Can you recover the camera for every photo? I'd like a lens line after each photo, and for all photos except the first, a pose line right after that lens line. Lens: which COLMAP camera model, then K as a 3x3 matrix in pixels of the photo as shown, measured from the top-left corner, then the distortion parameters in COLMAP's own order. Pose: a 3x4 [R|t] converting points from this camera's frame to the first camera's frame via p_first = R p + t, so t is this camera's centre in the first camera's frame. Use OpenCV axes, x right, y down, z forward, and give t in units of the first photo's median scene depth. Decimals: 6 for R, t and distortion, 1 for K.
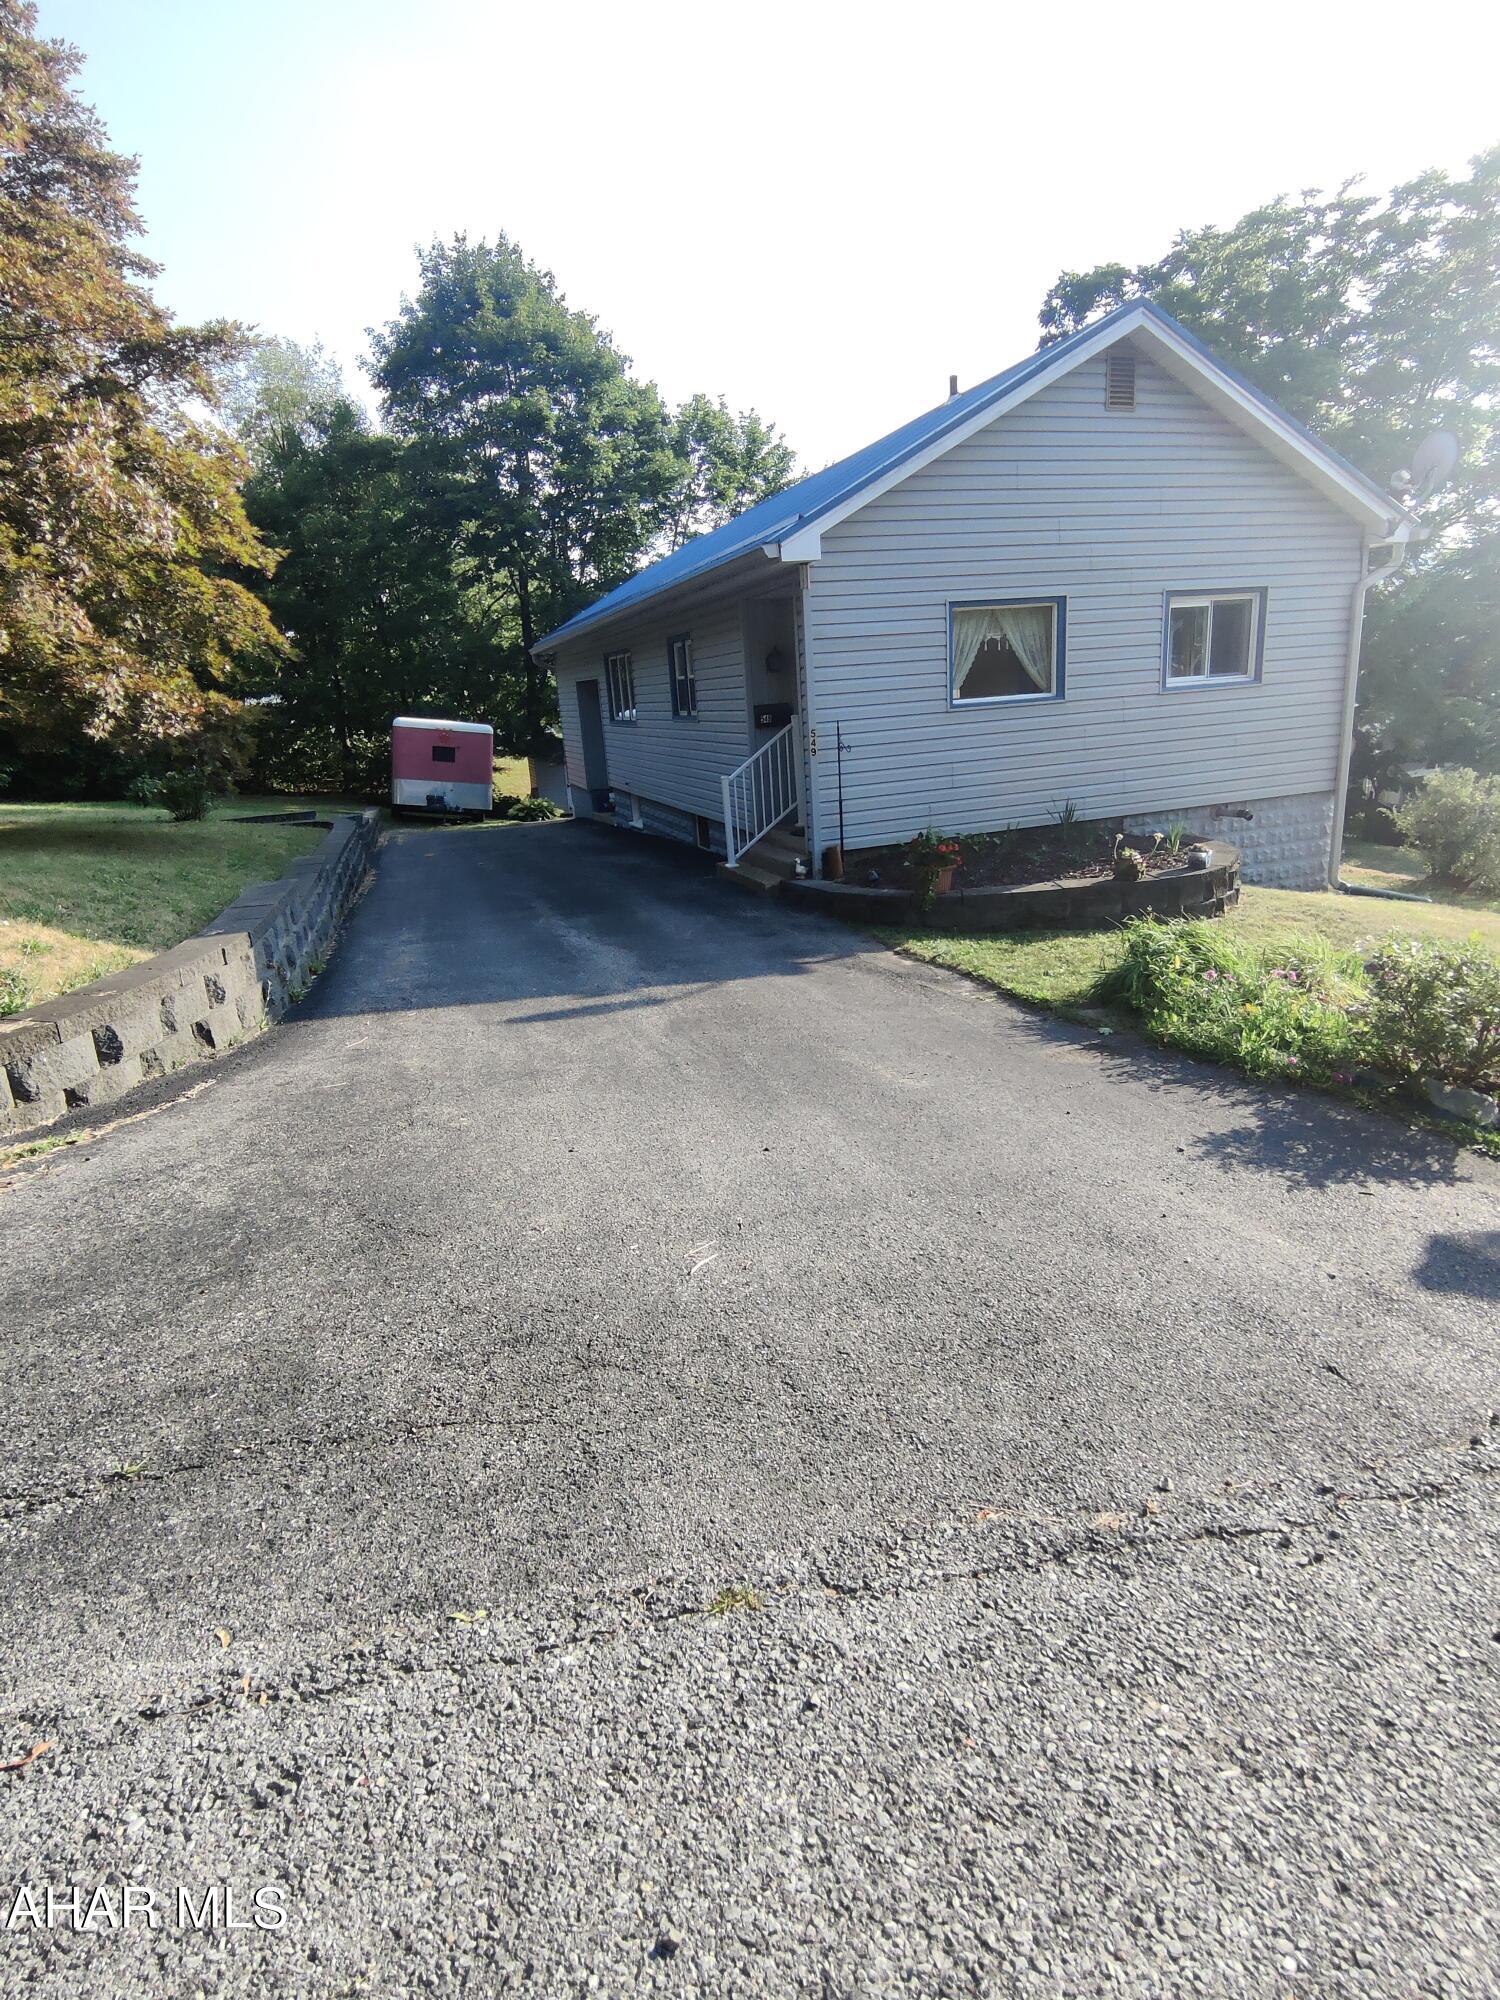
lens RADIAL K [[1049.8, 0, 748.9], [0, 1049.8, 998.1], [0, 0, 1]] dist [-0.000703, -0.001025]
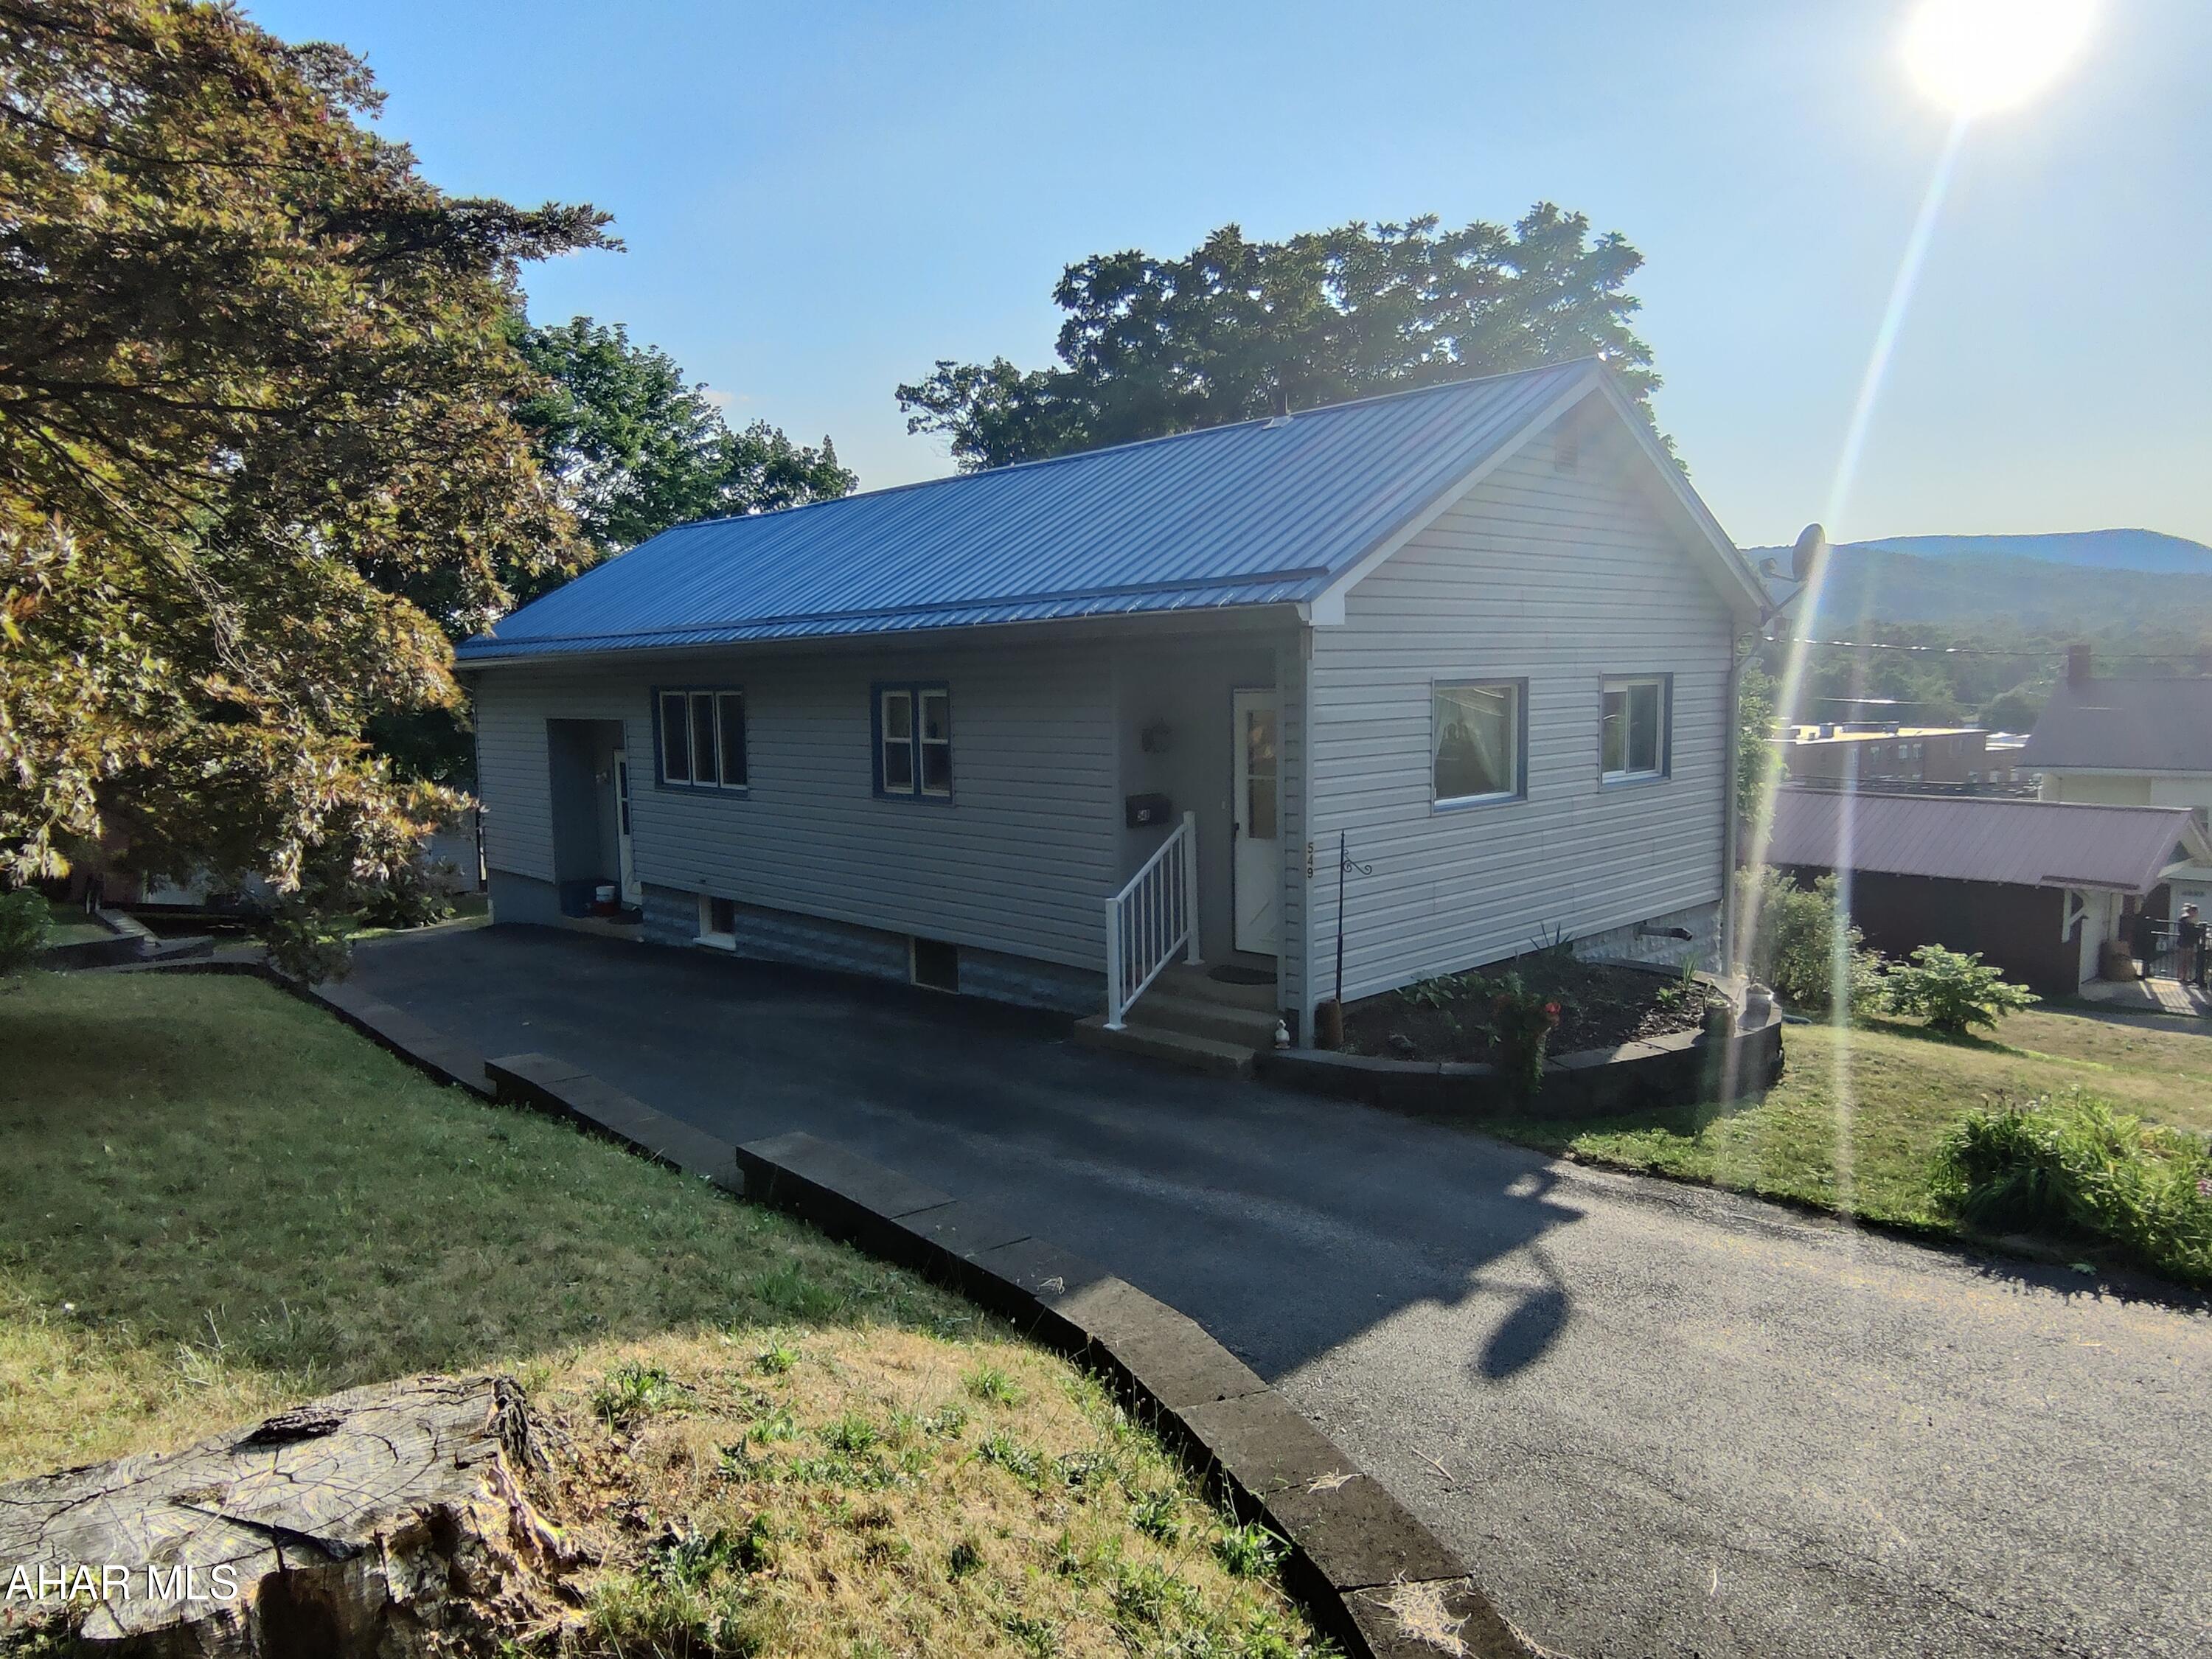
lens RADIAL K [[1459.8, 0, 1106.0], [0, 1459.8, 829.5], [0, 0, 1]] dist [-0.005519, -0.002863]
pose [[0.907892, 0.005058, 0.419173, -0.475193], [0.079163, 0.979867, -0.183285, -0.090371], [-0.411661, 0.199586, 0.889213, 0.164024]]
